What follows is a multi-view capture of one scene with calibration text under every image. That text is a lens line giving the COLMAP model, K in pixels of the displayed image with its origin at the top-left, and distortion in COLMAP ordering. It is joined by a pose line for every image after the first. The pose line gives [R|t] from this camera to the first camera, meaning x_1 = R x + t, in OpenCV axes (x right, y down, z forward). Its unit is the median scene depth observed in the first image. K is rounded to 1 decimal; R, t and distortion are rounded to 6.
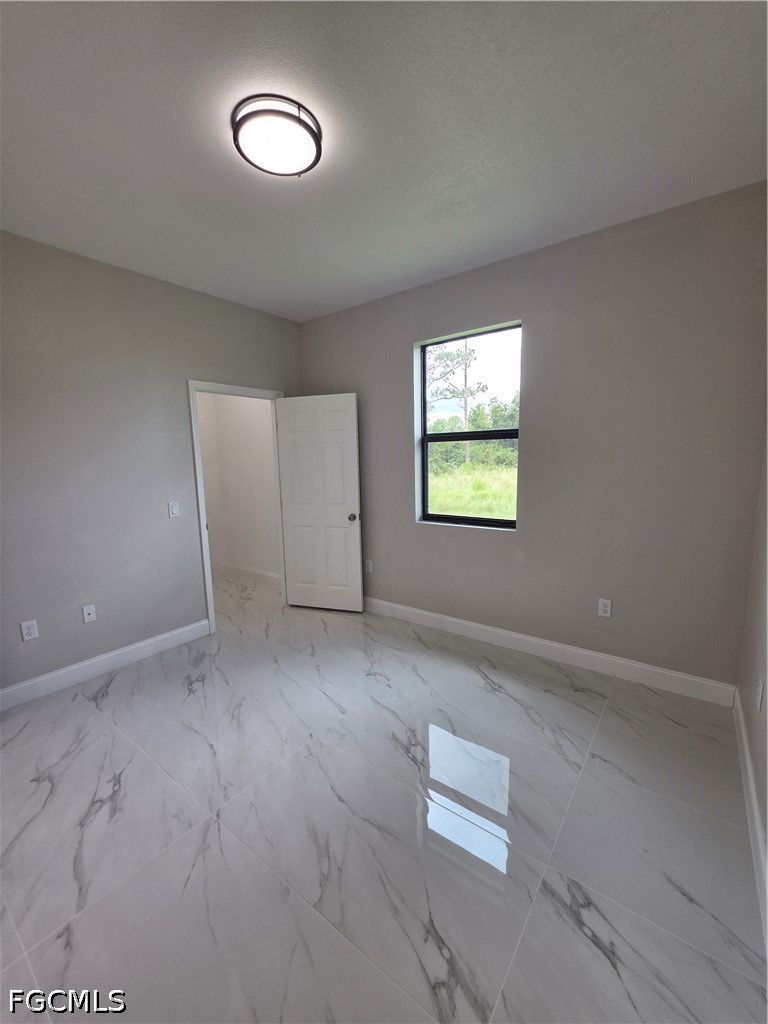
lens RADIAL K [[415.2, 0, 380.1], [0, 415.2, 507.1], [0, 0, 1]] dist [-0.000604, 0.000240]
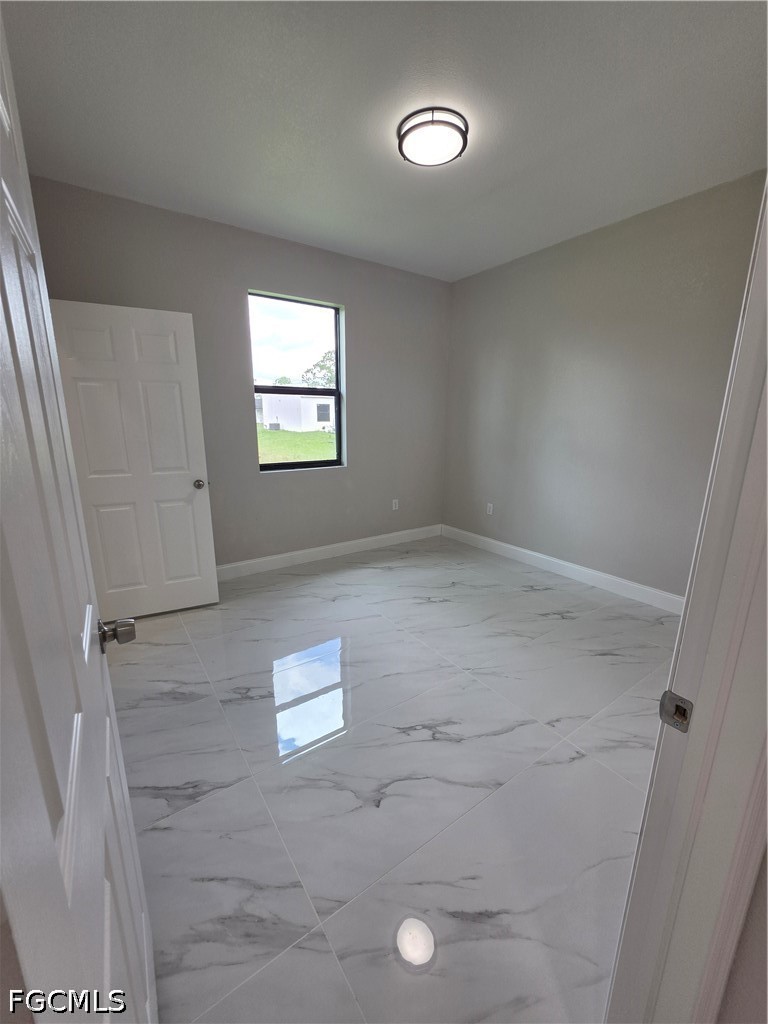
lens RADIAL K [[413.8, 0, 386.0], [0, 413.8, 515.9], [0, 0, 1]] dist [-0.001360, 0.000317]
pose [[0.301357, -0.201120, 0.932059, -1.082889], [0.100154, 0.978771, 0.178817, -0.018540], [-0.948237, 0.039462, 0.315102, 0.528651]]
